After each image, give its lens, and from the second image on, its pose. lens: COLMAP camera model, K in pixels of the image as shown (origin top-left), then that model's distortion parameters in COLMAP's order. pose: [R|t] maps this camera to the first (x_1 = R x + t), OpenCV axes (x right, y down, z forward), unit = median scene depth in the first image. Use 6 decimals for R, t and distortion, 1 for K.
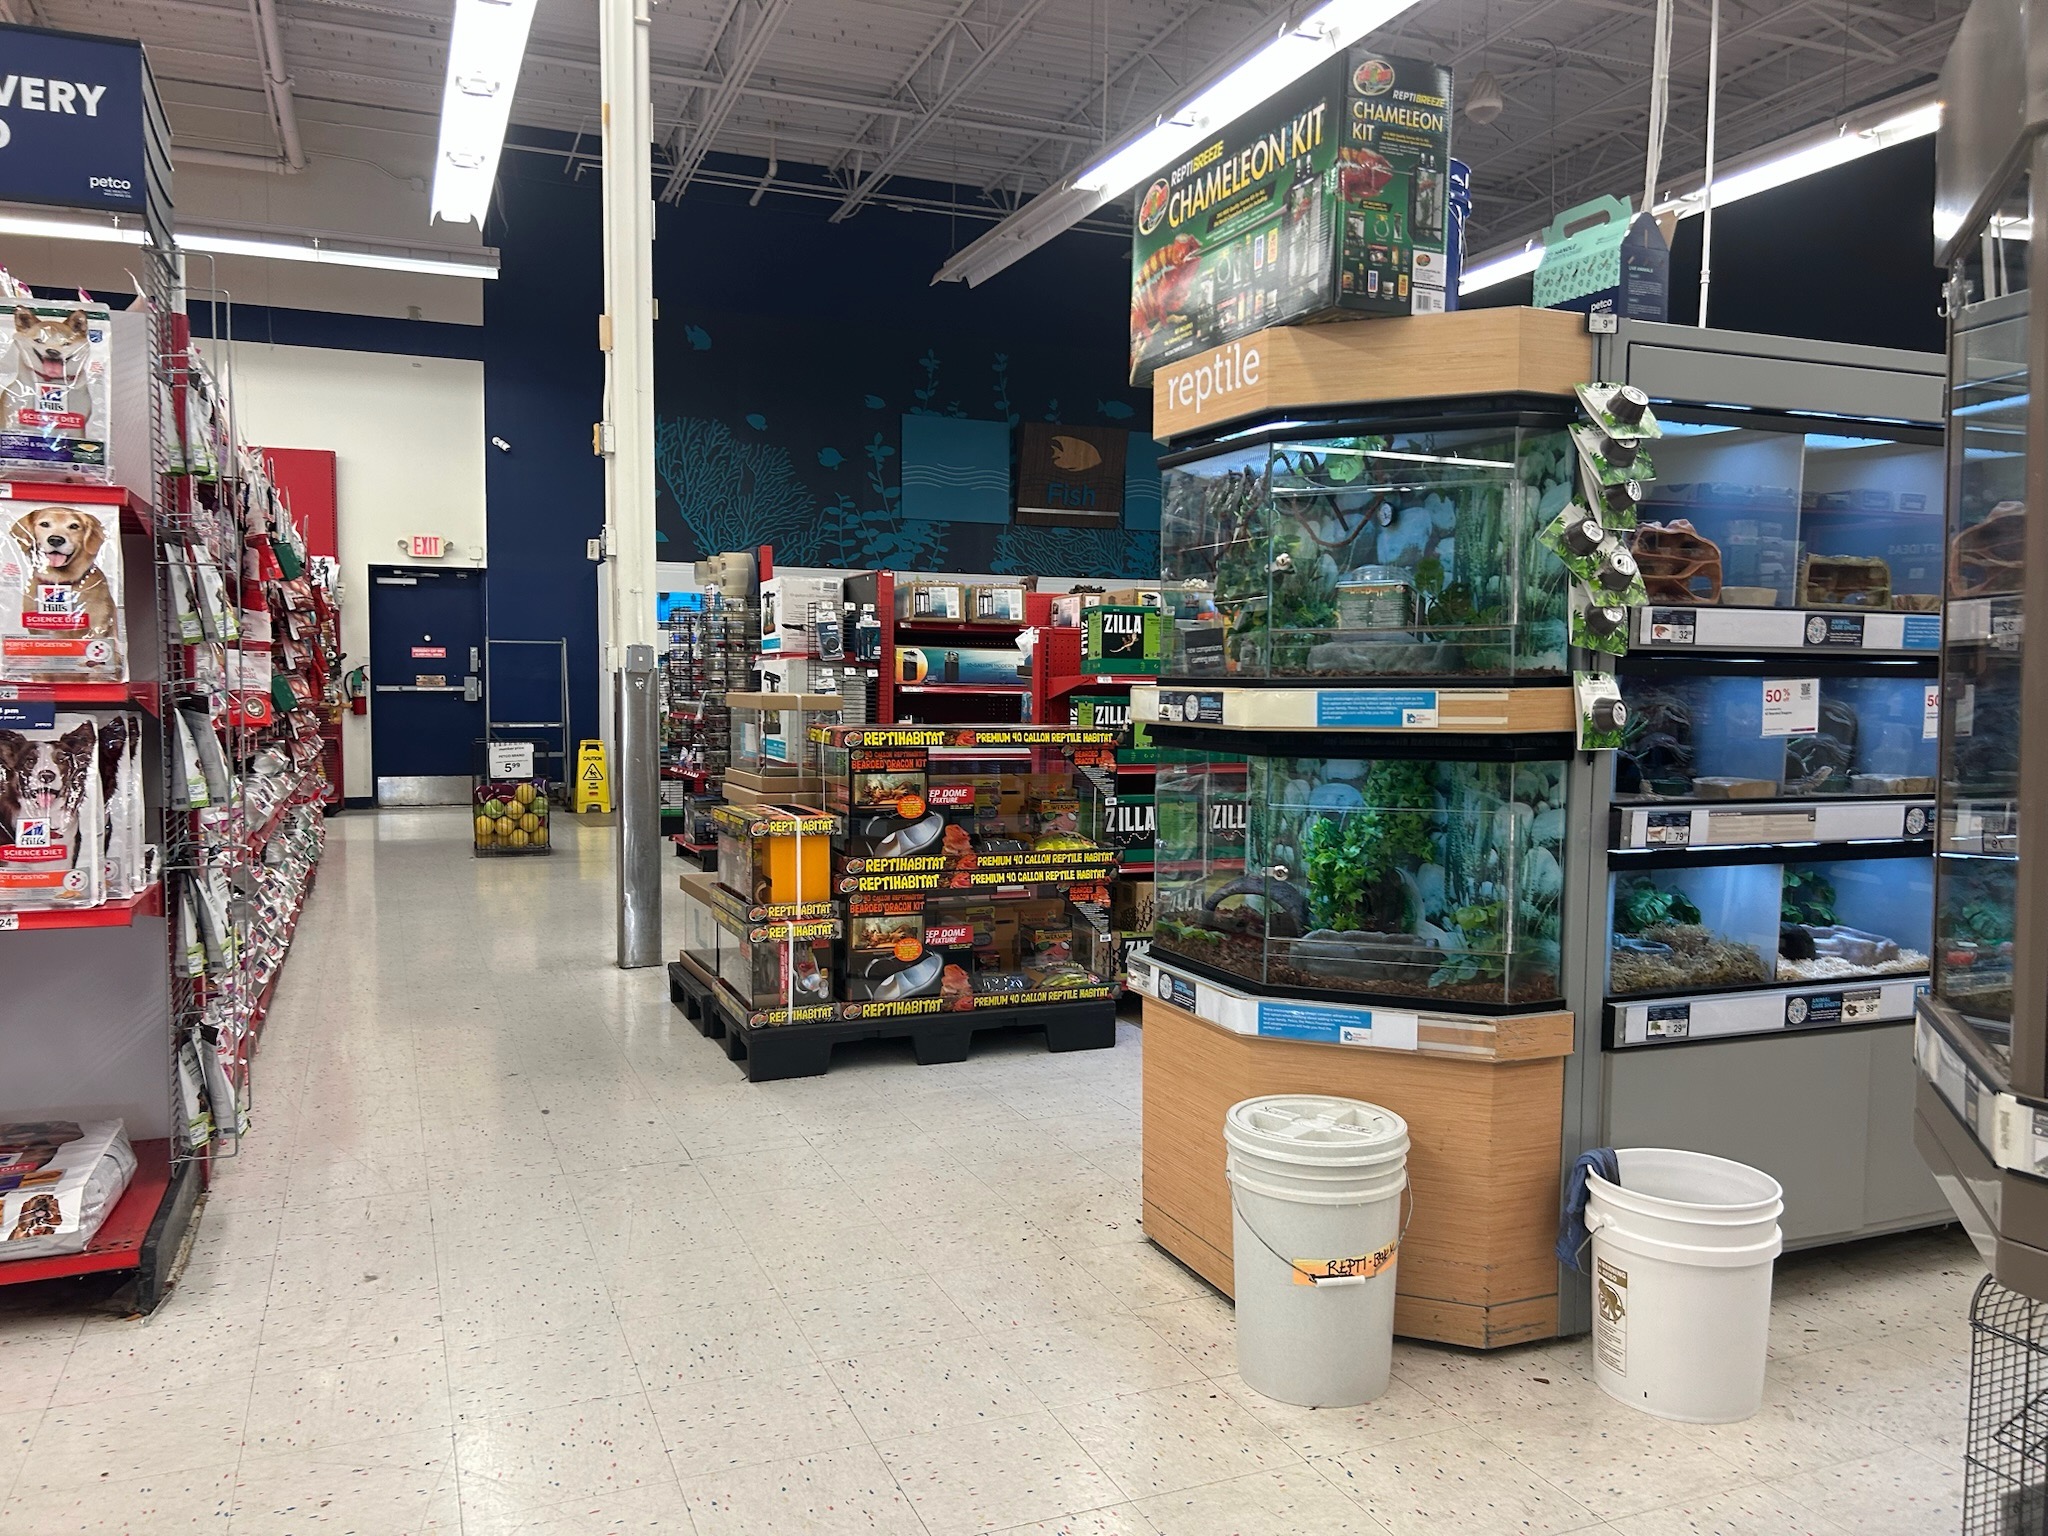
lens RADIAL K [[1547.1, 0, 1023.2], [0, 1547.1, 781.1], [0, 0, 1]] dist [0.046686, -0.056723]
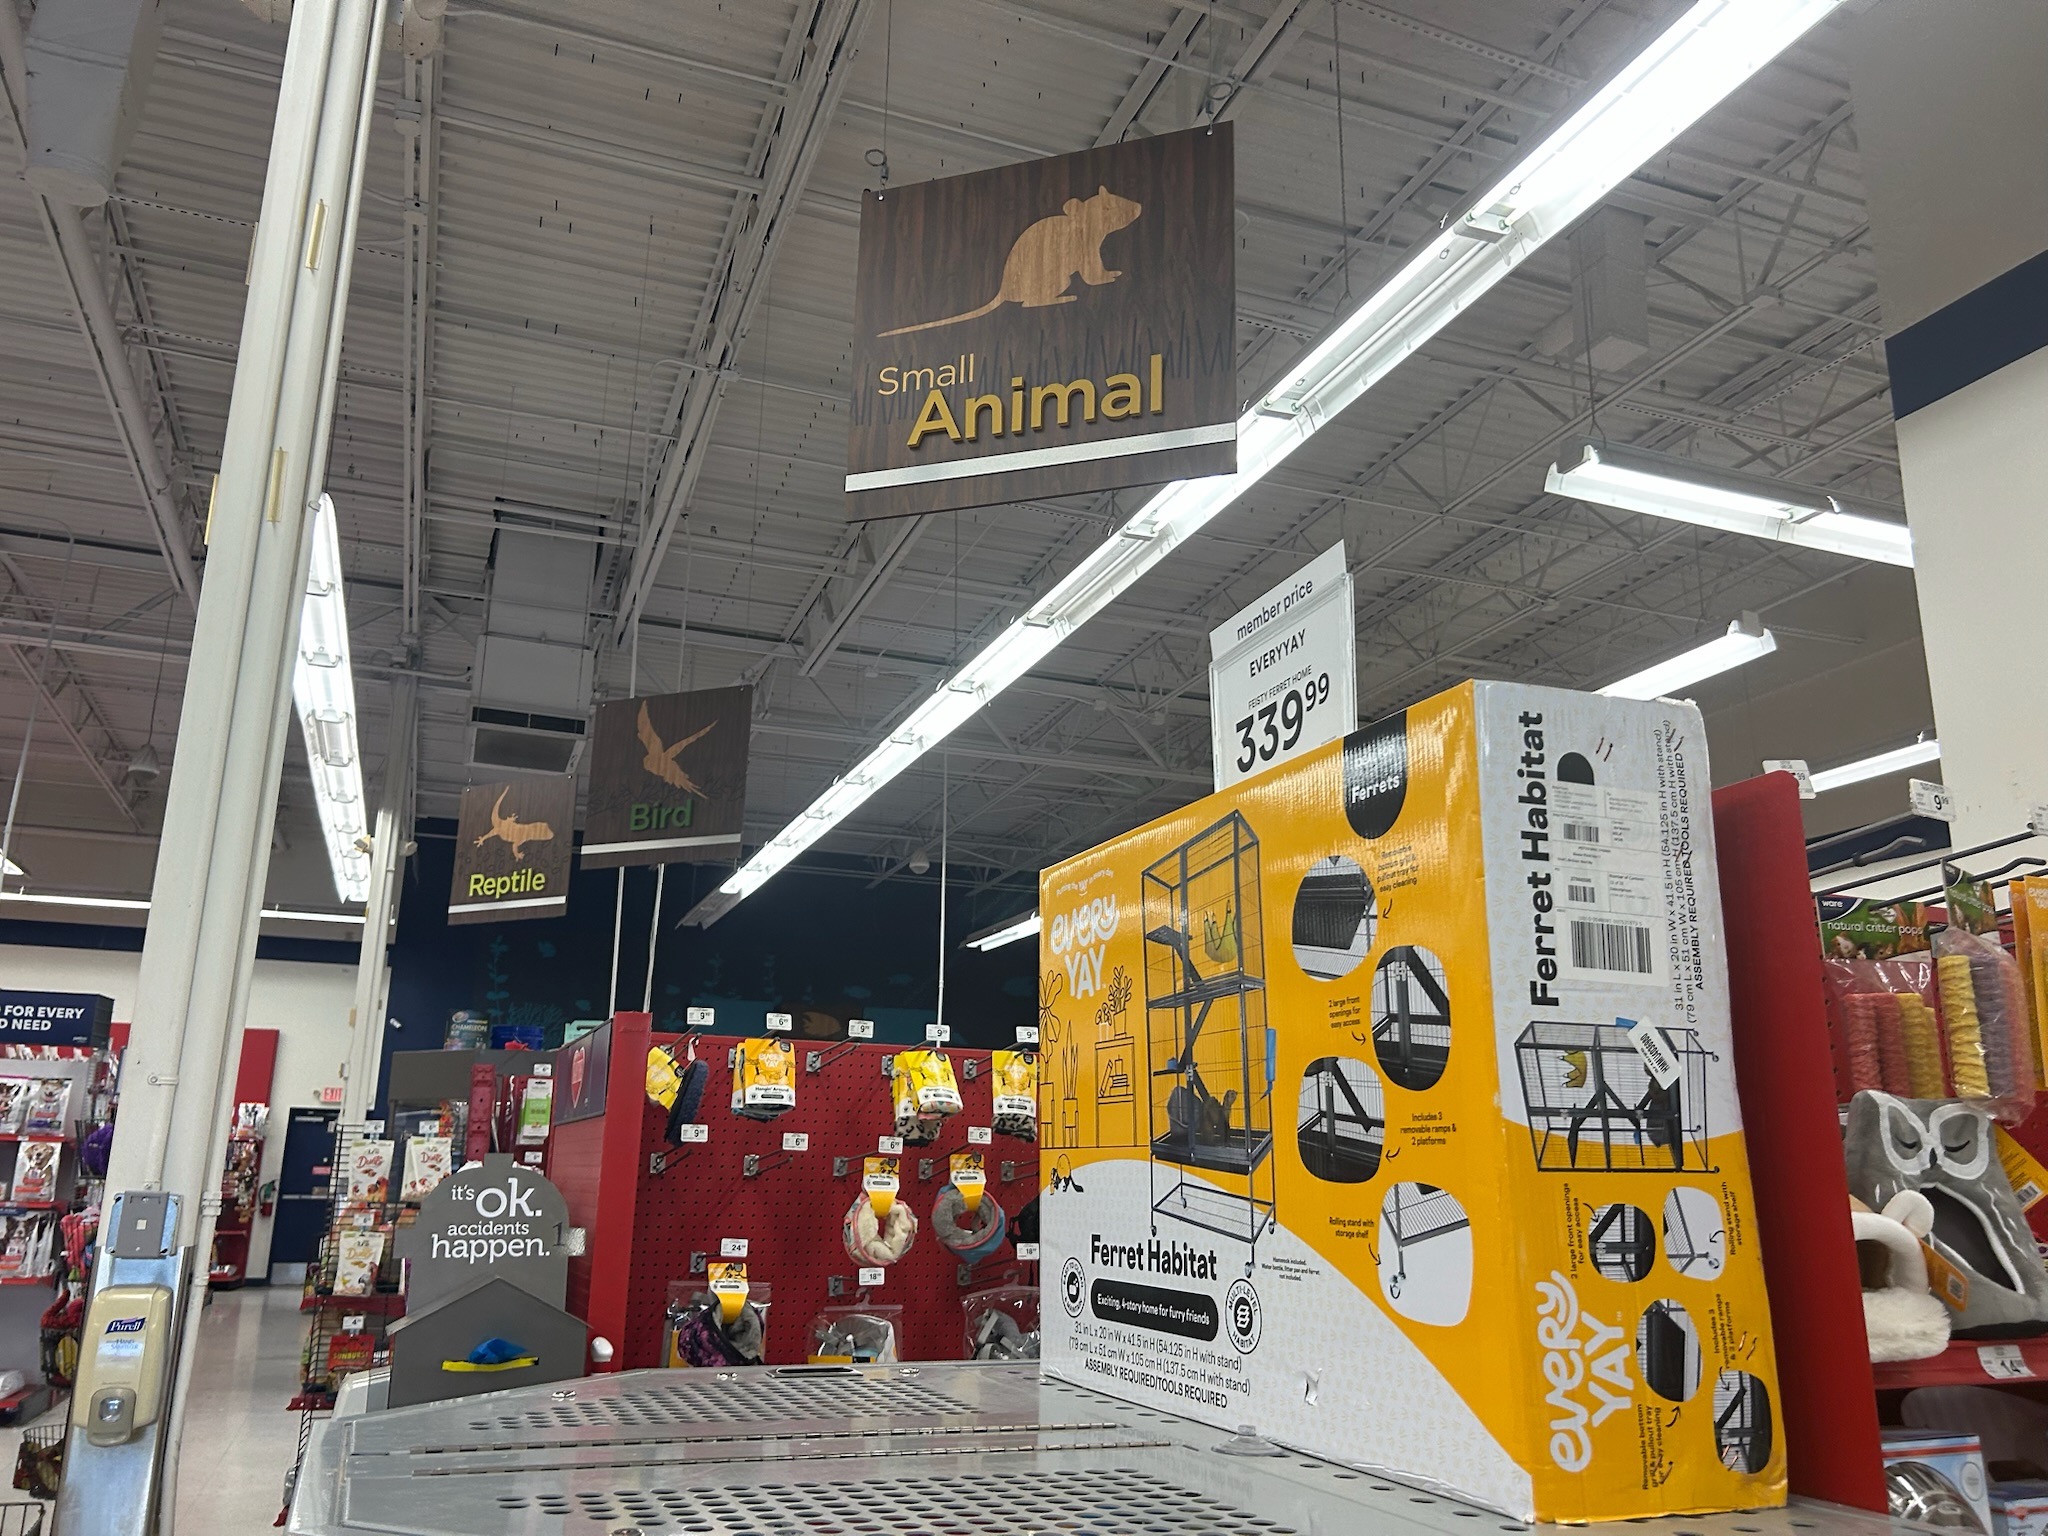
lens RADIAL K [[1547.1, 0, 1023.2], [0, 1547.1, 781.1], [0, 0, 1]] dist [0.046686, -0.056723]
pose [[0.999561, 0.004638, -0.029251, 1.298041], [-0.013636, 0.948829, -0.315497, 0.087376], [0.026291, 0.315757, 0.948476, -1.940496]]
